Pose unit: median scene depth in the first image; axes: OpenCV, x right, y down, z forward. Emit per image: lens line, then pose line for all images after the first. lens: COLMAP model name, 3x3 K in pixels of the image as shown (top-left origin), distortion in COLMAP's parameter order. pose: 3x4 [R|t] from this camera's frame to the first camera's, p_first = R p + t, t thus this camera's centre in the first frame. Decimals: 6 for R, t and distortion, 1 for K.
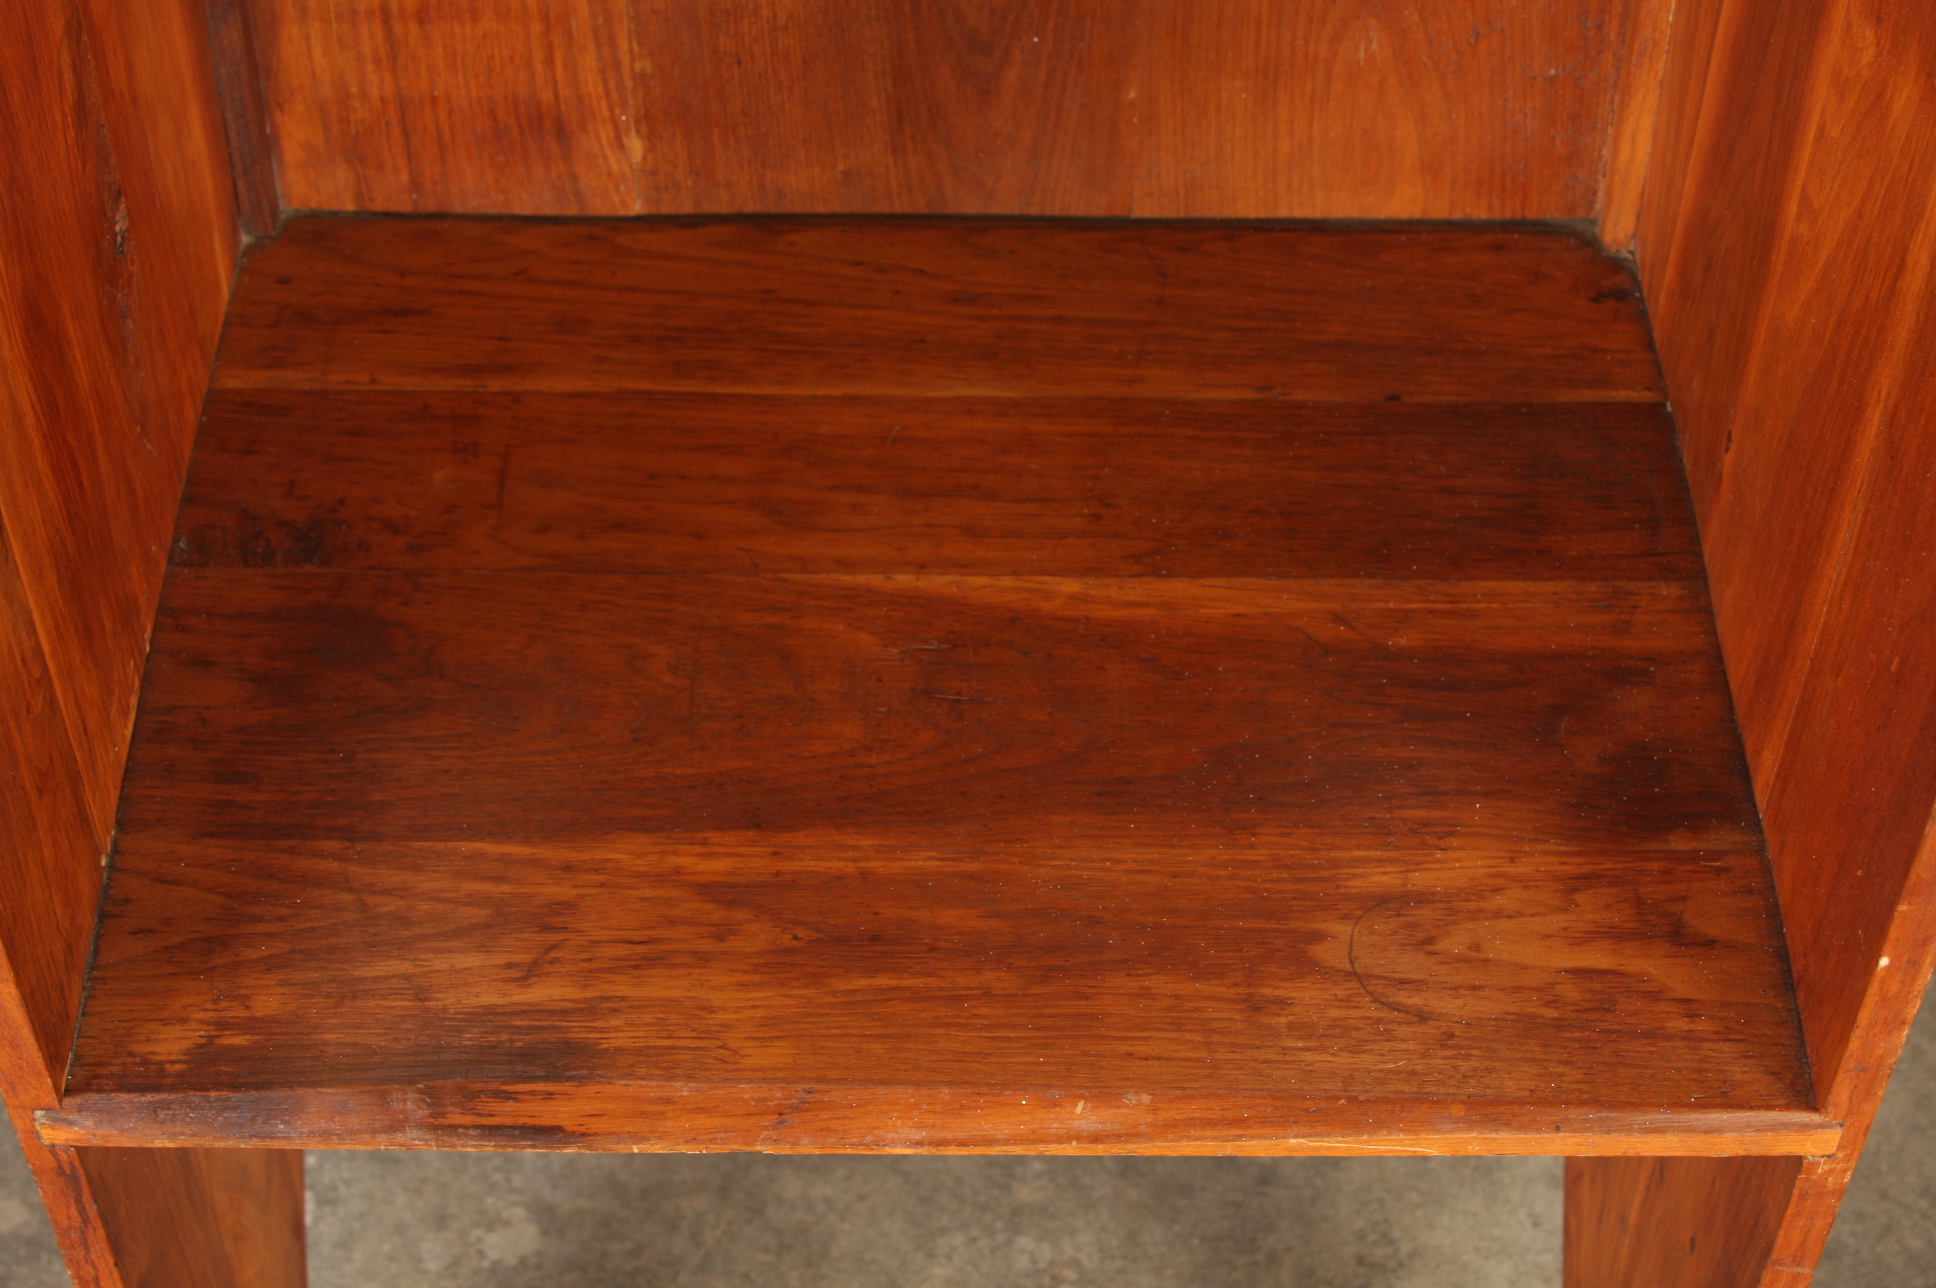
lens RADIAL K [[3313.1, 0, 956.6], [0, 3313.1, 642.8], [0, 0, 1]] dist [-0.051967, 0.000000]
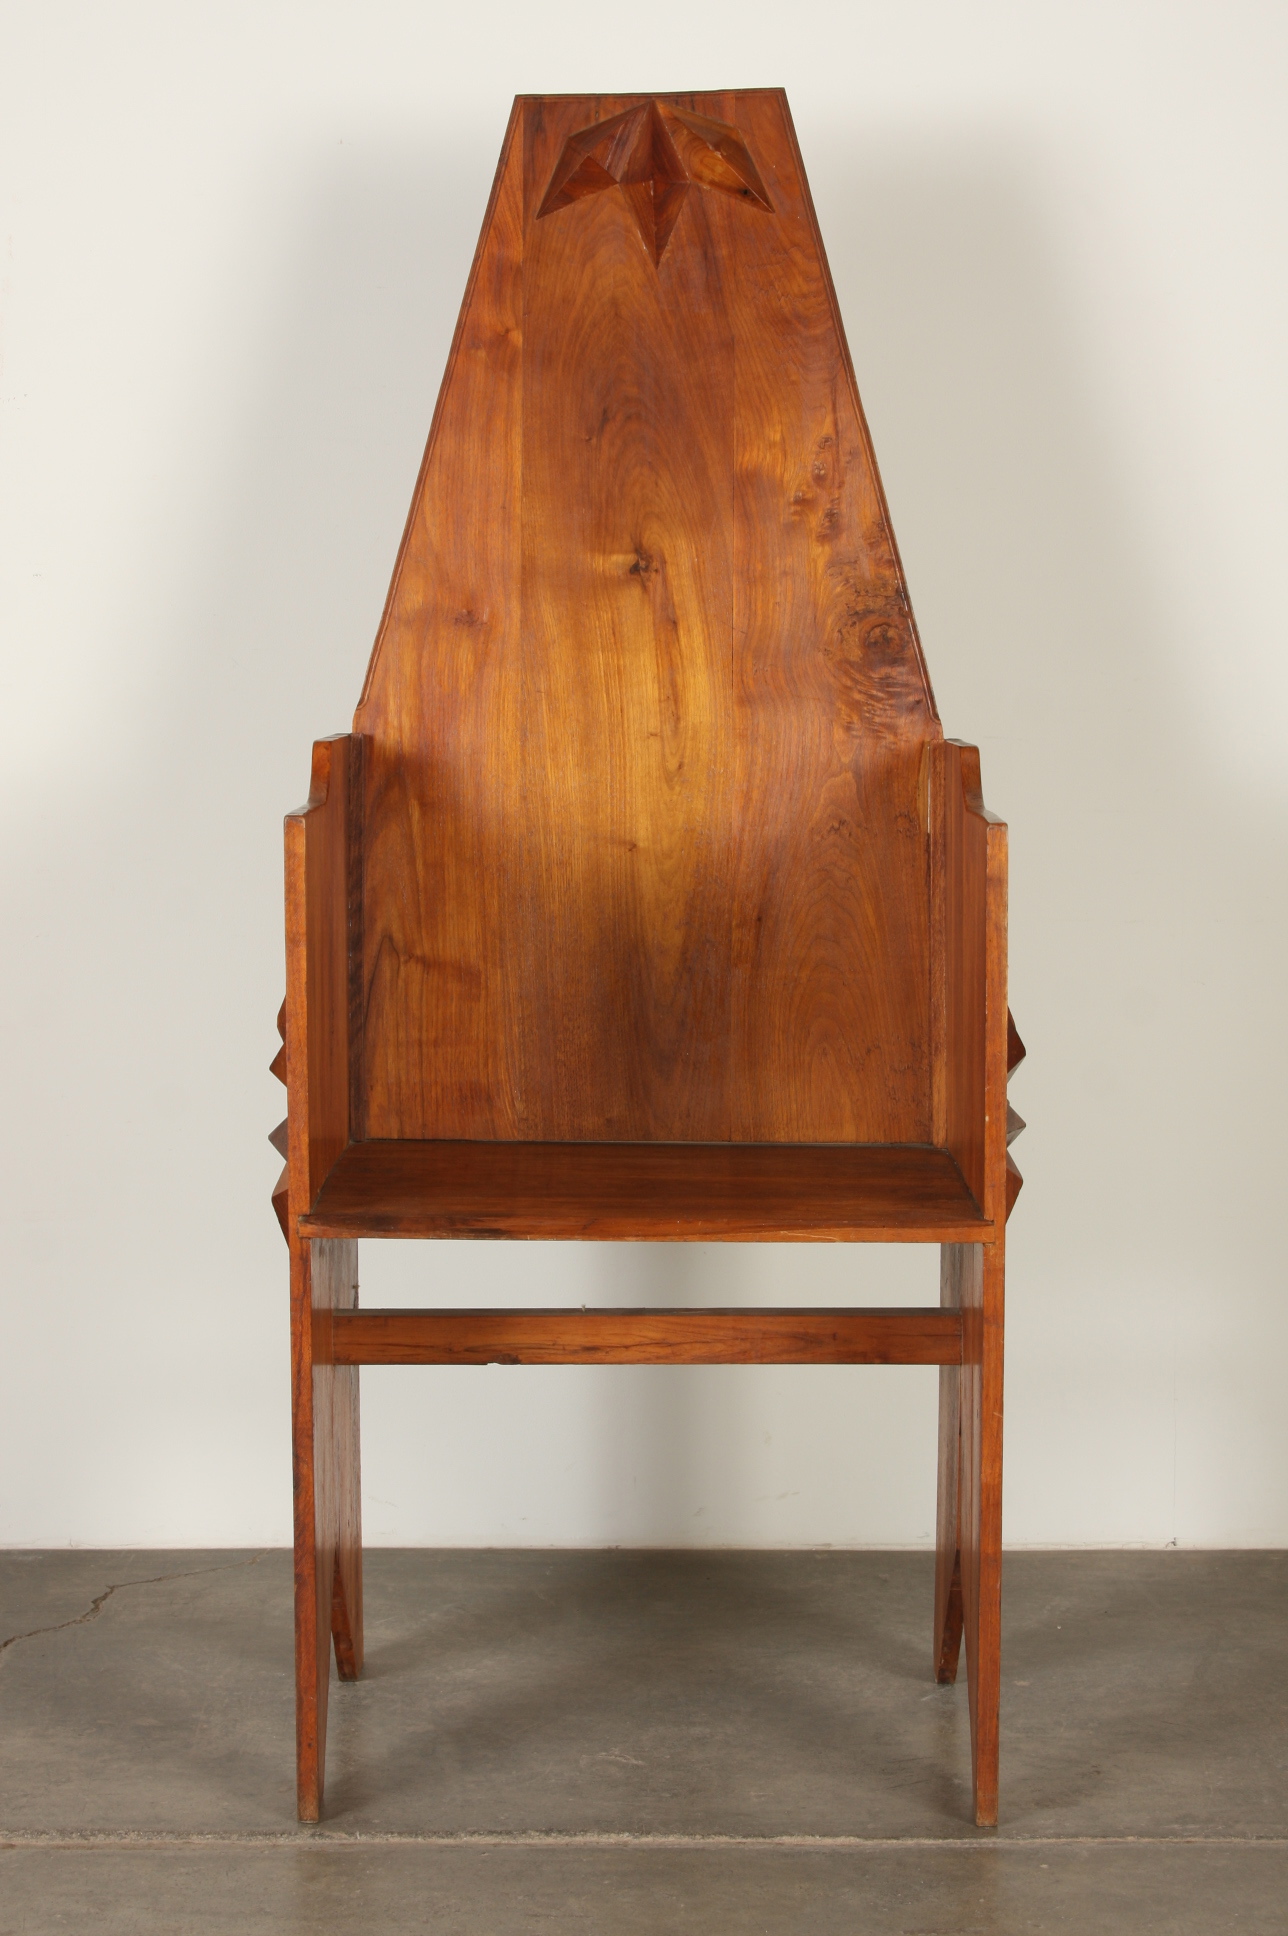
lens RADIAL K [[3842.8, 0, 658.6], [0, 3842.8, 970.8], [0, 0, 1]] dist [0.025249, 0.000000]
pose [[0.999938, -0.008661, -0.006935, 0.022592], [0.001803, 0.743553, -0.668674, 1.631638], [0.010948, 0.668621, 0.743523, -1.119356]]
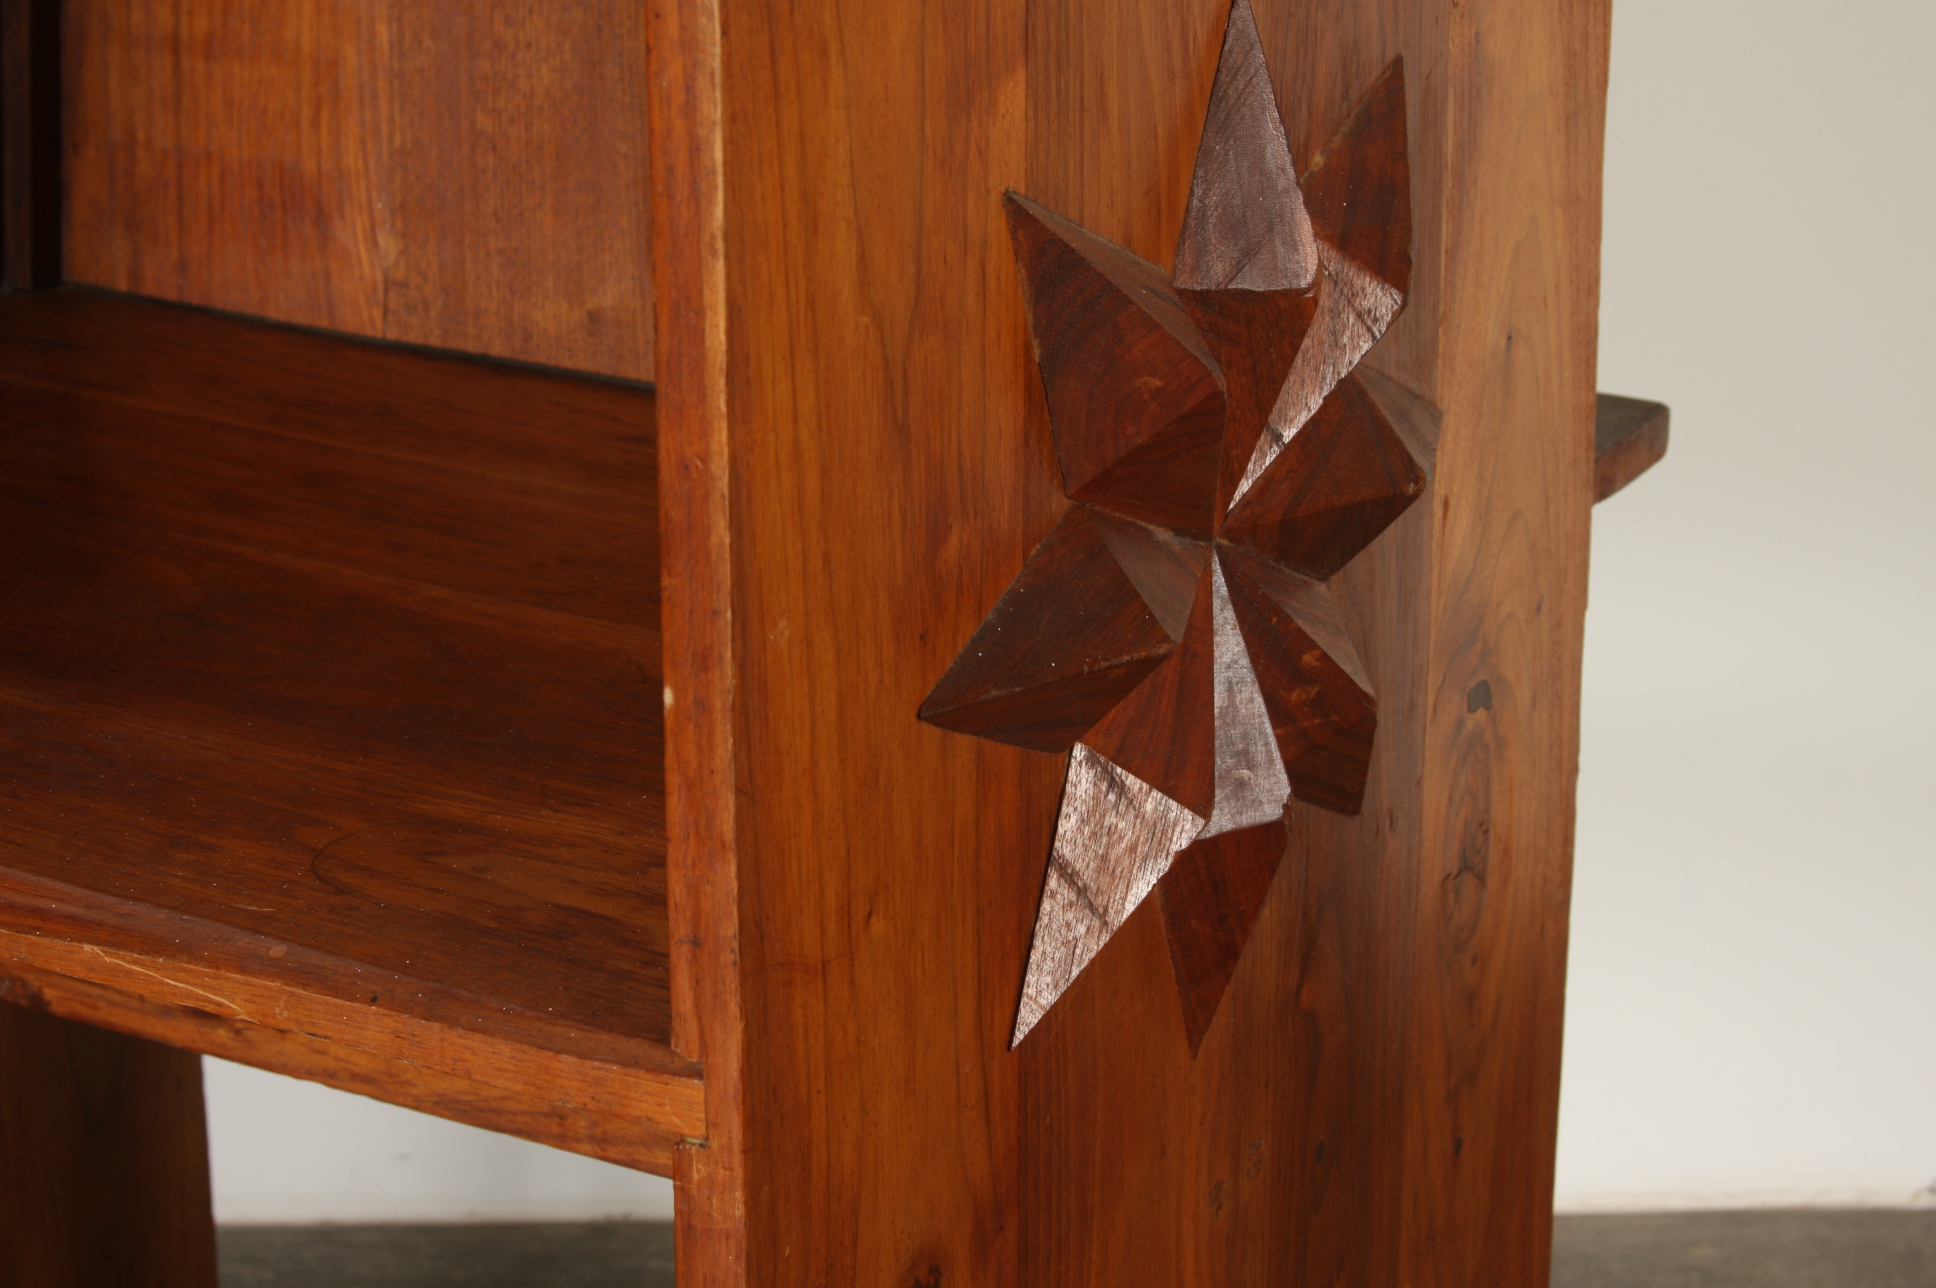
lens RADIAL K [[4356.6, 0, 945.3], [0, 4356.6, 748.9], [0, 0, 1]] dist [0.030997, 0.000000]
pose [[0.866203, 0.167520, -0.470776, 0.592110], [-0.360707, 0.861615, -0.357085, 0.320307], [0.345809, 0.479120, 0.806759, 0.195135]]
